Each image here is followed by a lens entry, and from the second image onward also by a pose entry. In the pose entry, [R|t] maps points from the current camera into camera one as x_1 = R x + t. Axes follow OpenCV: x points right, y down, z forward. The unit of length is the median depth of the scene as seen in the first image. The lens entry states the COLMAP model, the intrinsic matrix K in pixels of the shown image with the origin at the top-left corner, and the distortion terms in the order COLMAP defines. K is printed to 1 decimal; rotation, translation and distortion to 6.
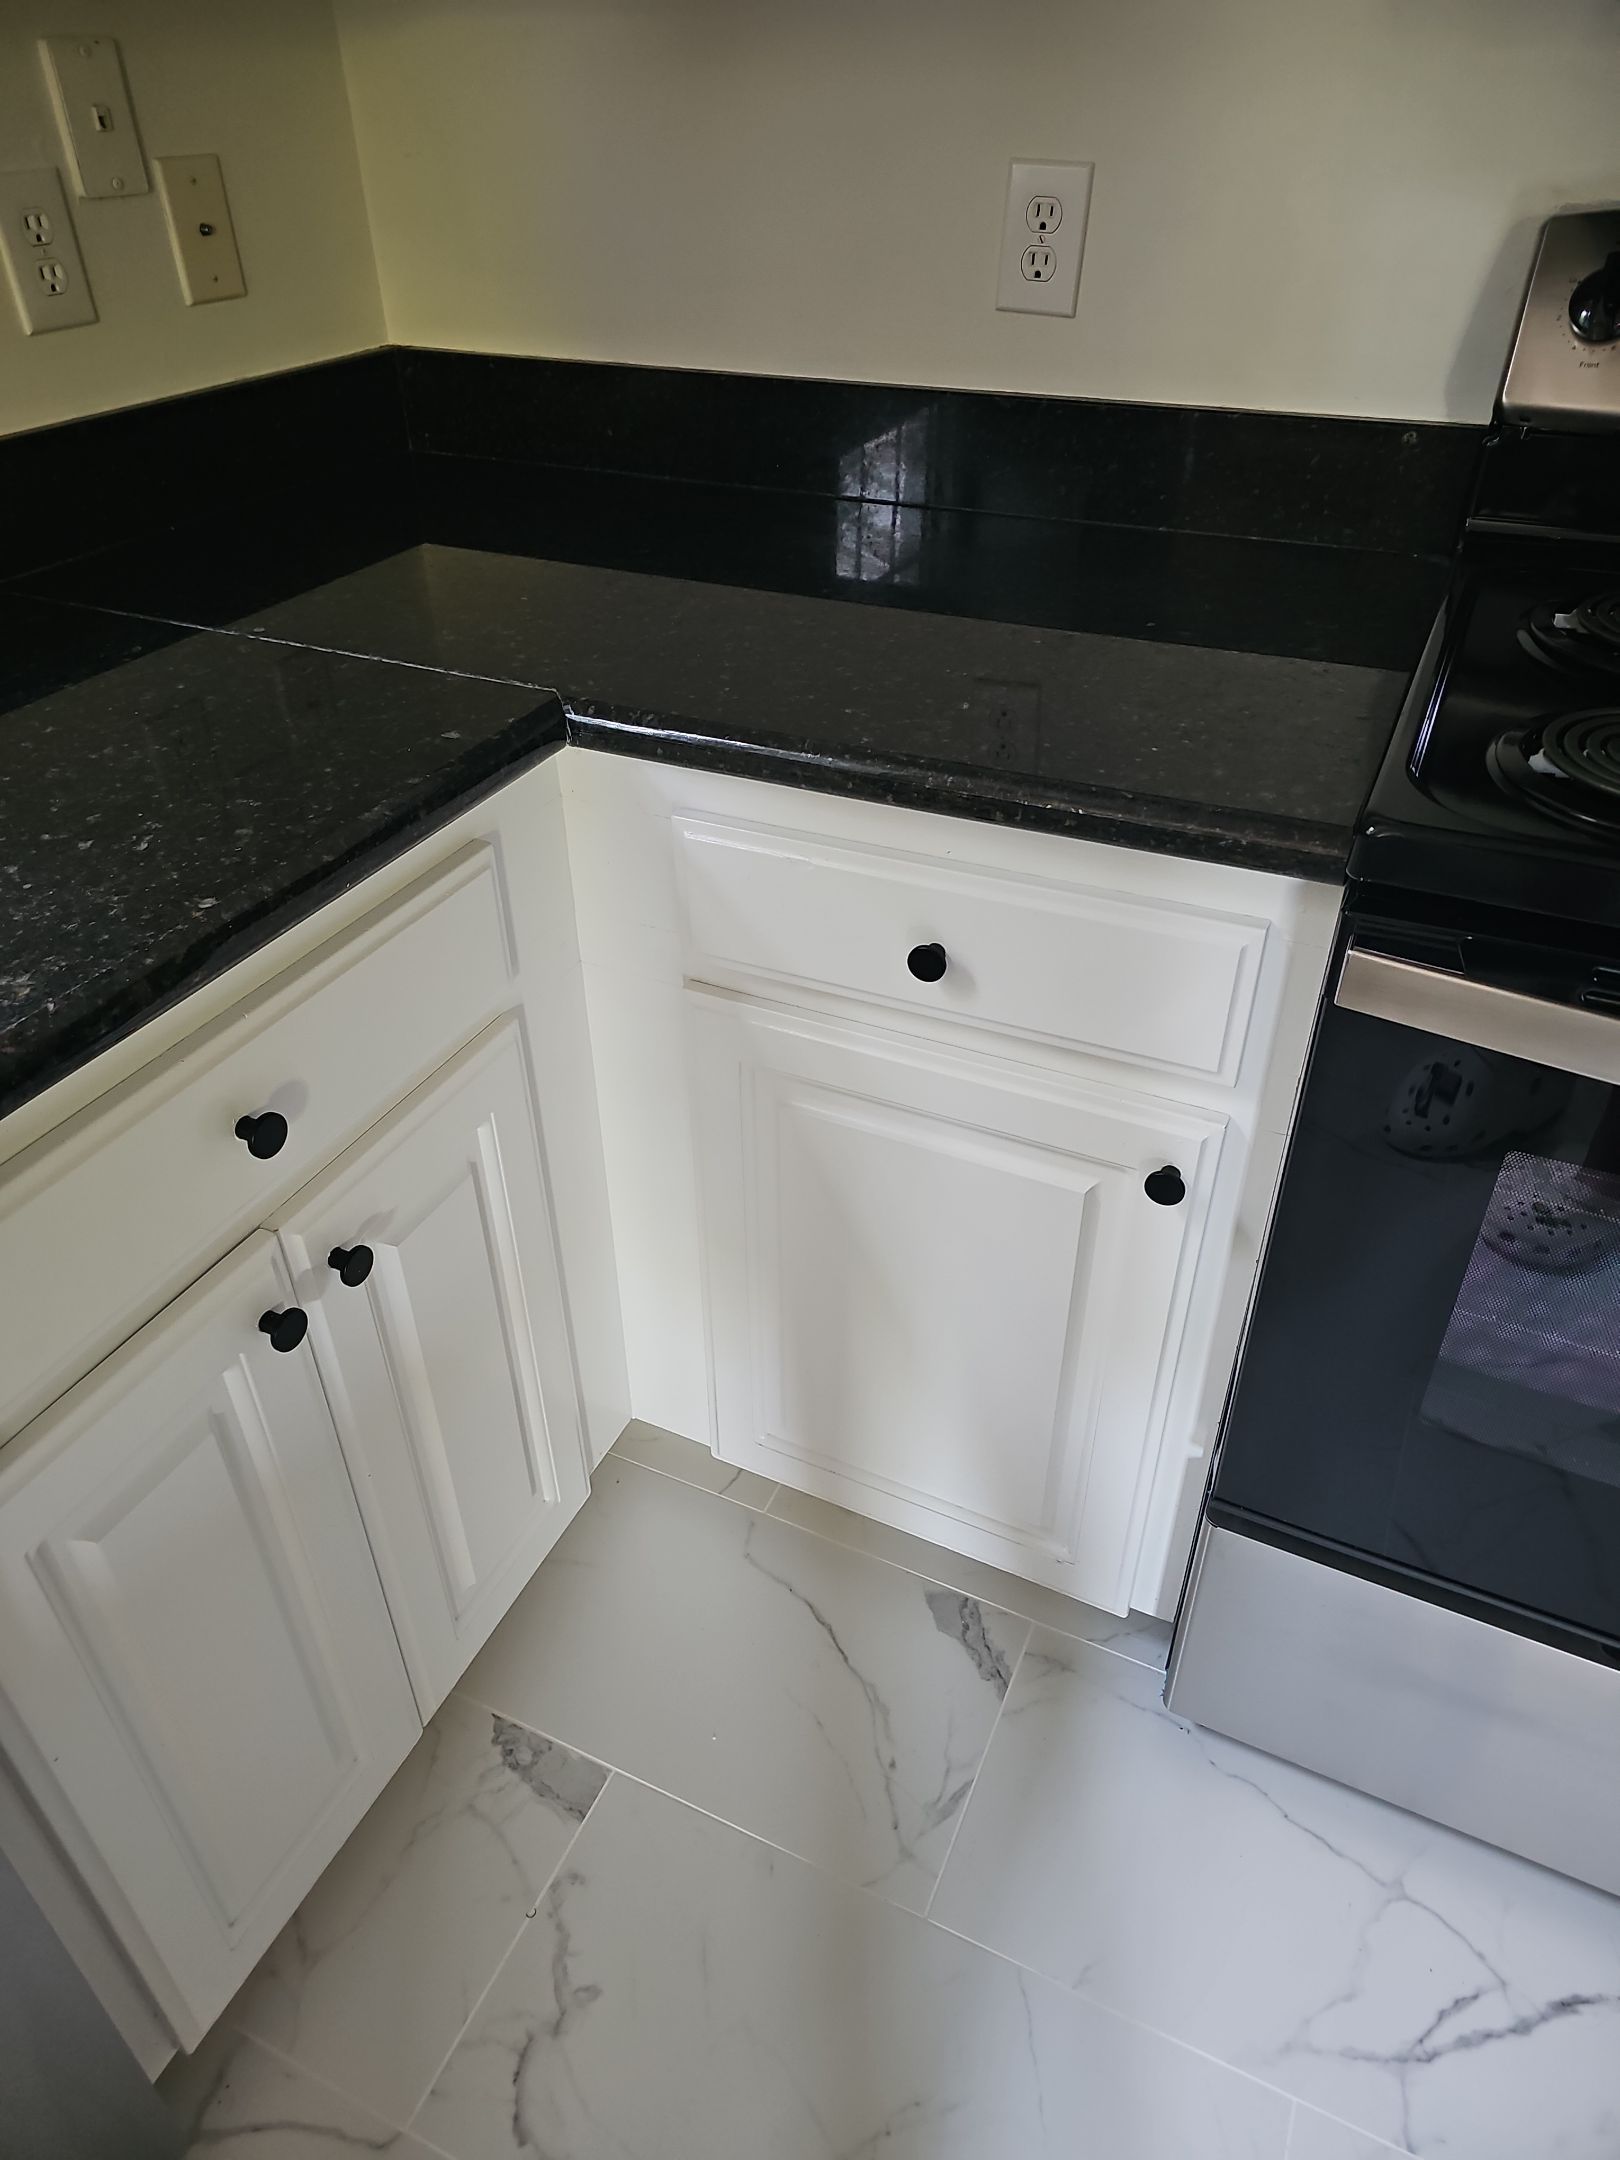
lens RADIAL K [[1421.1, 0, 803.5], [0, 1421.1, 1069.5], [0, 0, 1]] dist [0.036036, -0.016602]
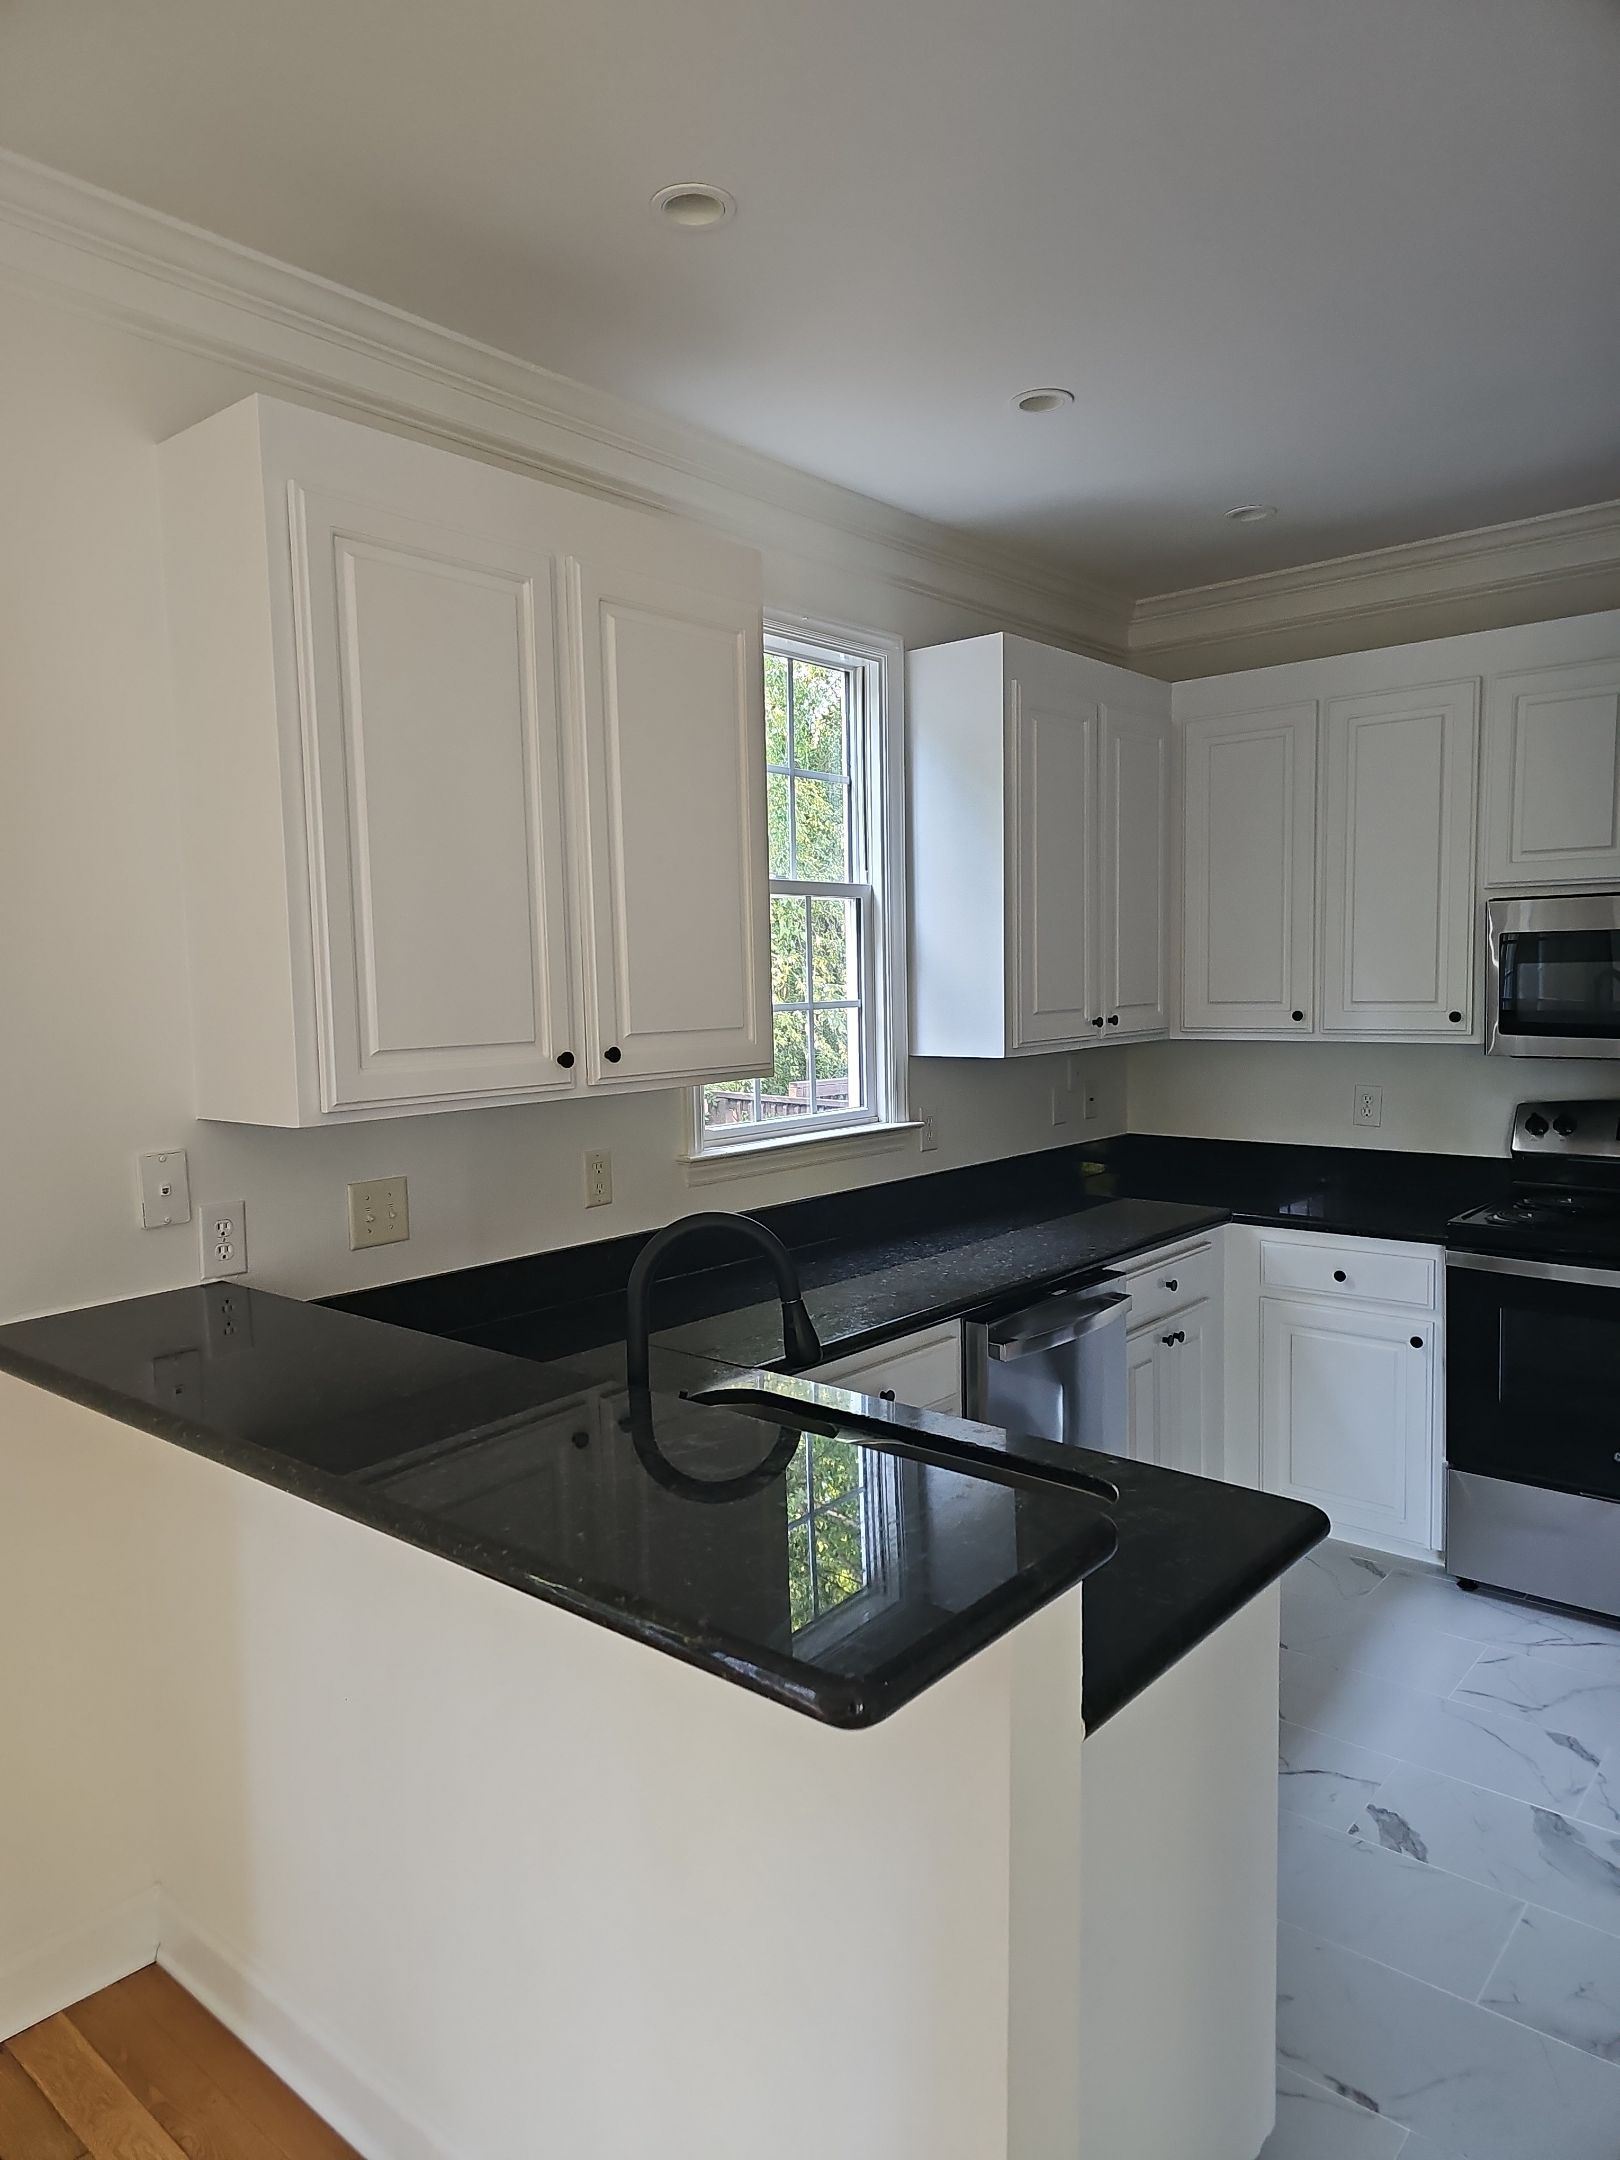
lens RADIAL K [[1421.1, 0, 803.5], [0, 1421.1, 1069.5], [0, 0, 1]] dist [0.036036, -0.016602]
pose [[0.963774, 0.012880, -0.266408, -0.256463], [-0.148319, 0.856034, -0.495184, 1.426556], [0.221676, 0.516759, 0.826934, -2.497585]]
